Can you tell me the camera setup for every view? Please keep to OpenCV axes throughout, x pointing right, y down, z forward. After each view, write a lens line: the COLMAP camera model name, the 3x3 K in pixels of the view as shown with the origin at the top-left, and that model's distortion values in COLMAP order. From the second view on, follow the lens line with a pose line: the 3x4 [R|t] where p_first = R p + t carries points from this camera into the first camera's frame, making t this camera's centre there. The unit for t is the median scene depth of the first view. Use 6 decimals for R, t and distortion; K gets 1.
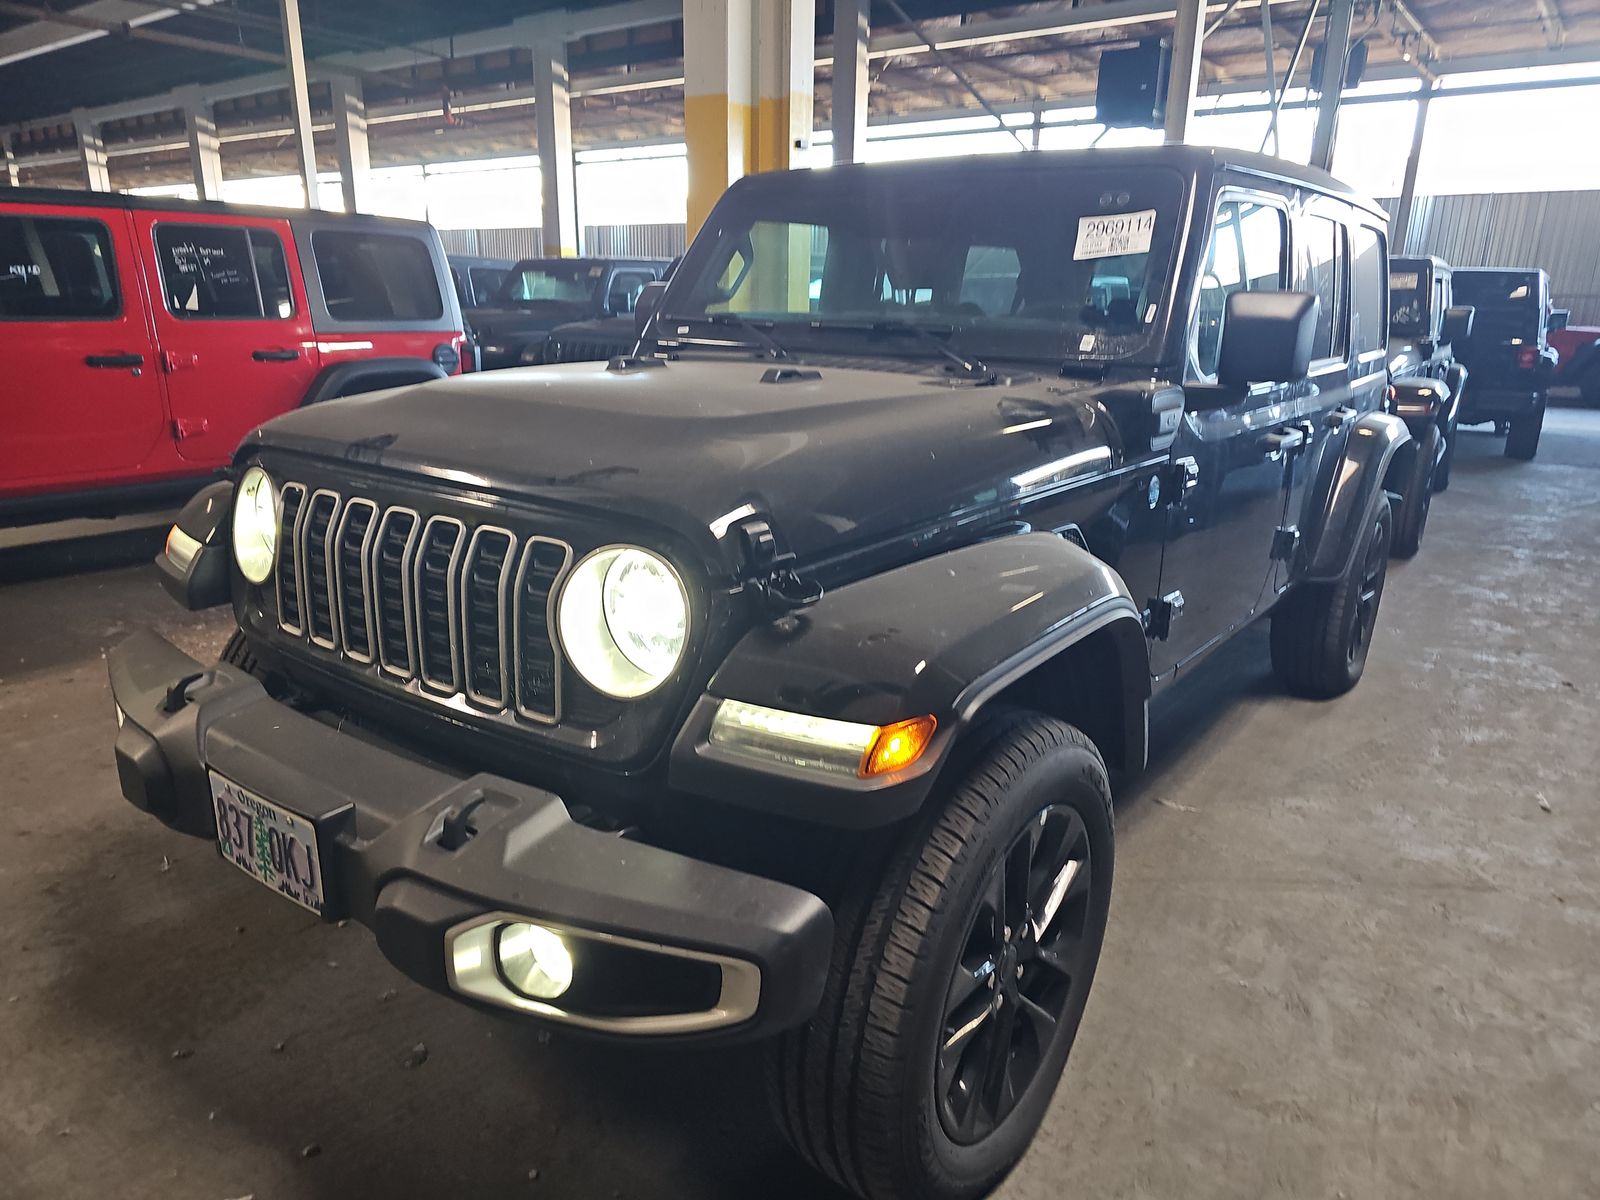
lens RADIAL K [[1057.9, 0, 800.0], [0, 1057.9, 600.0], [0, 0, 1]] dist [0.038687, -0.027762]
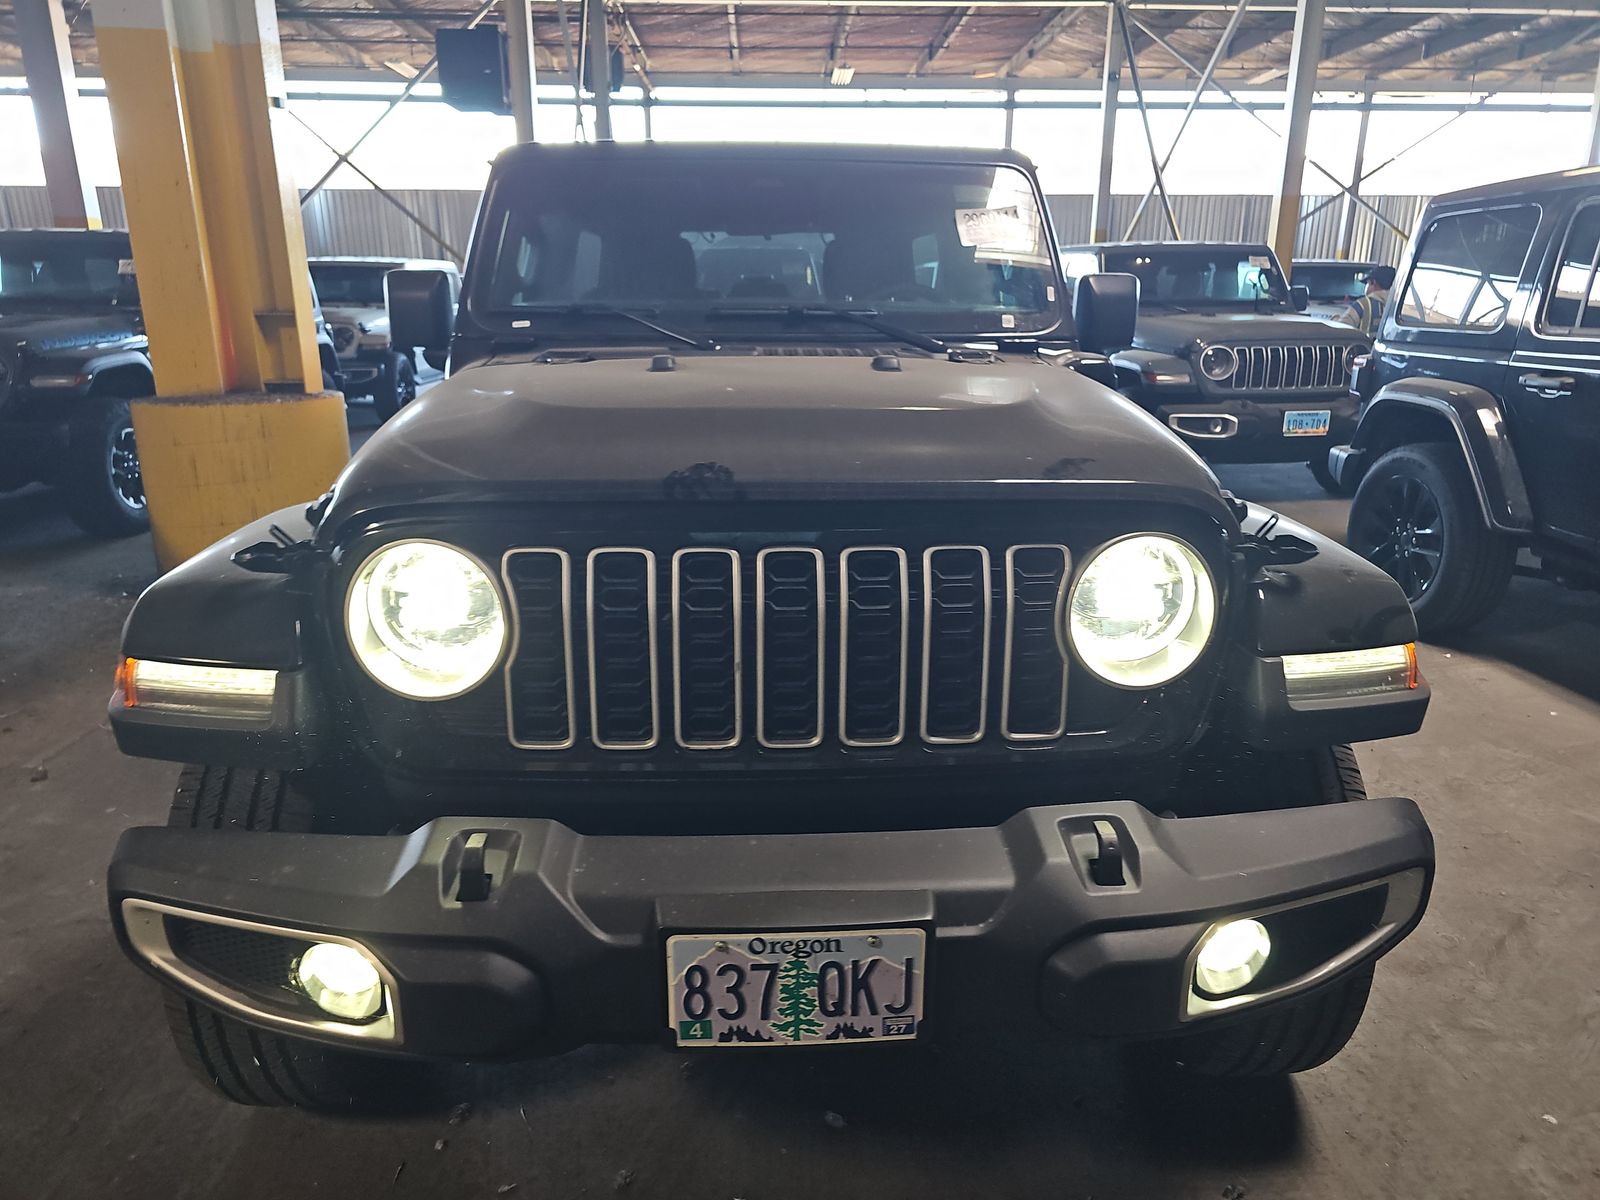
lens RADIAL K [[1057.9, 0, 800.0], [0, 1057.9, 600.0], [0, 0, 1]] dist [0.038687, -0.027762]
pose [[0.774943, -0.188115, 0.603387, -0.142135], [0.180141, 0.980821, 0.074427, -0.016715], [-0.605816, 0.051018, 0.793968, 0.058375]]
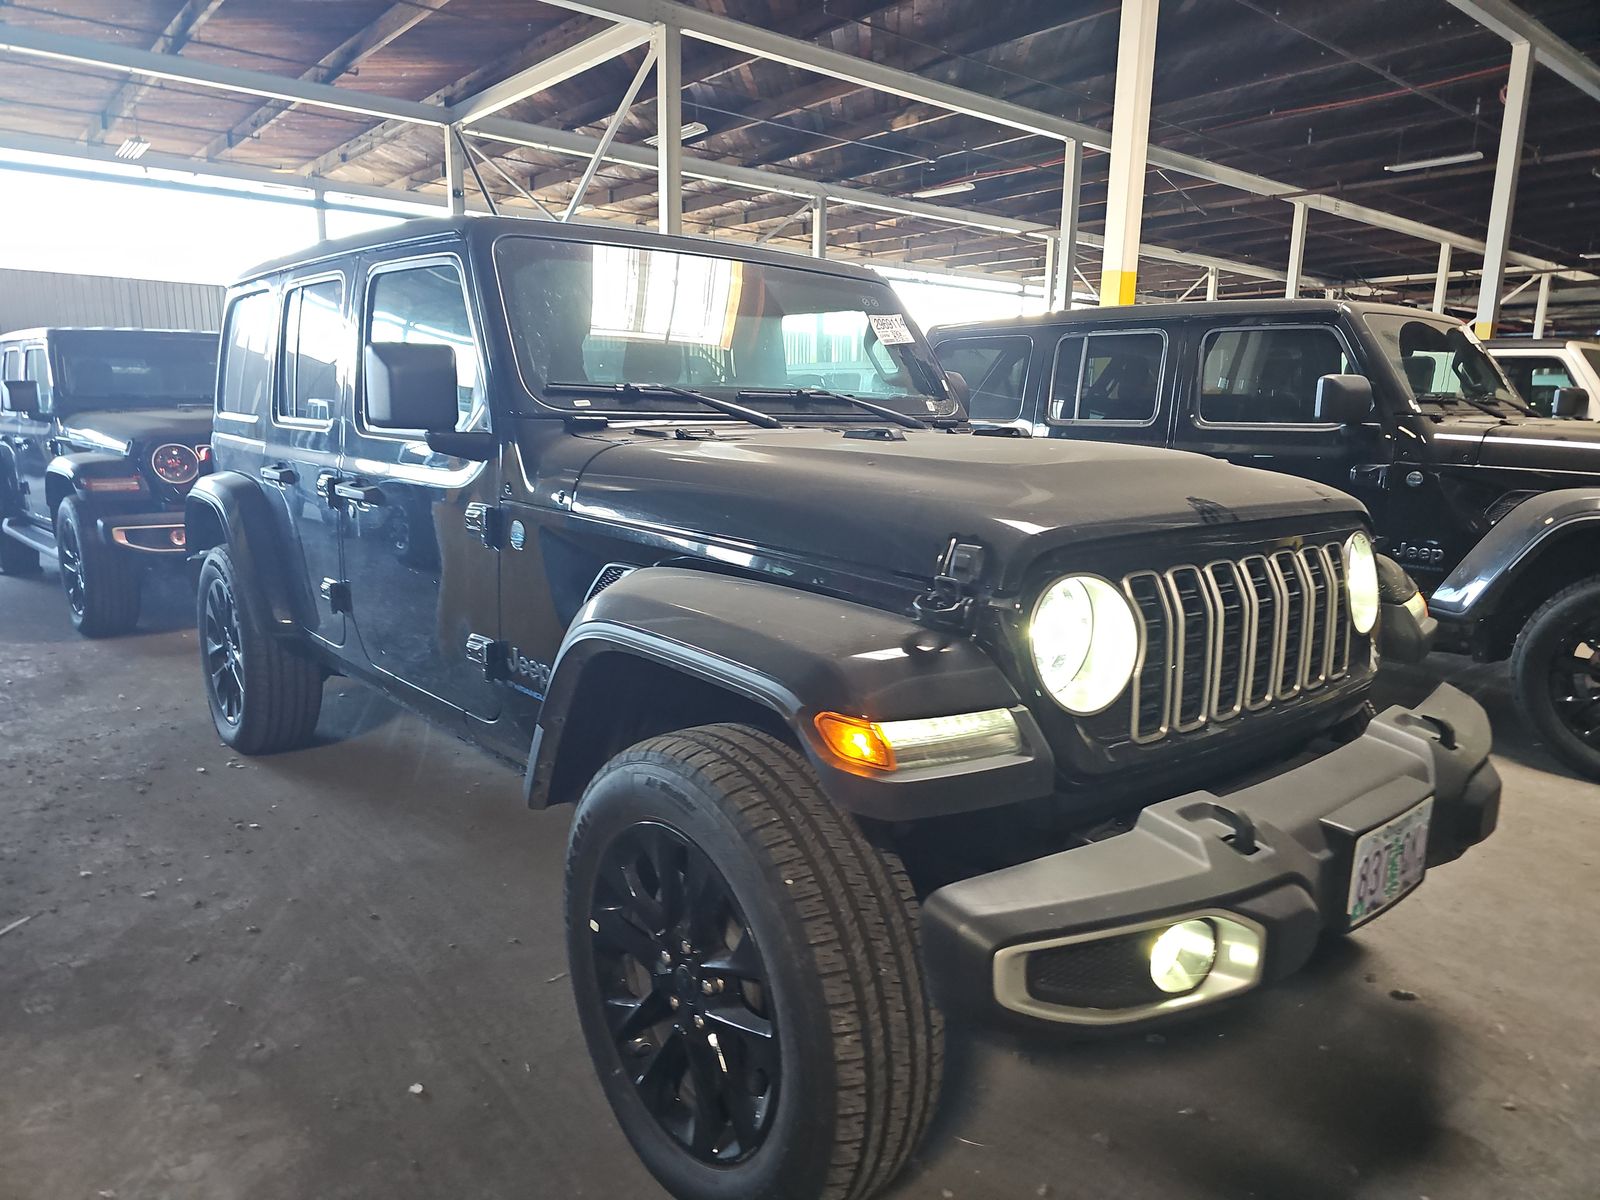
lens RADIAL K [[1057.9, 0, 800.0], [0, 1057.9, 600.0], [0, 0, 1]] dist [0.038687, -0.027762]
pose [[0.236417, -0.185881, 0.953706, -0.252186], [0.251904, 0.959697, 0.124603, -0.048040], [-0.938430, 0.210784, 0.273713, 0.189453]]
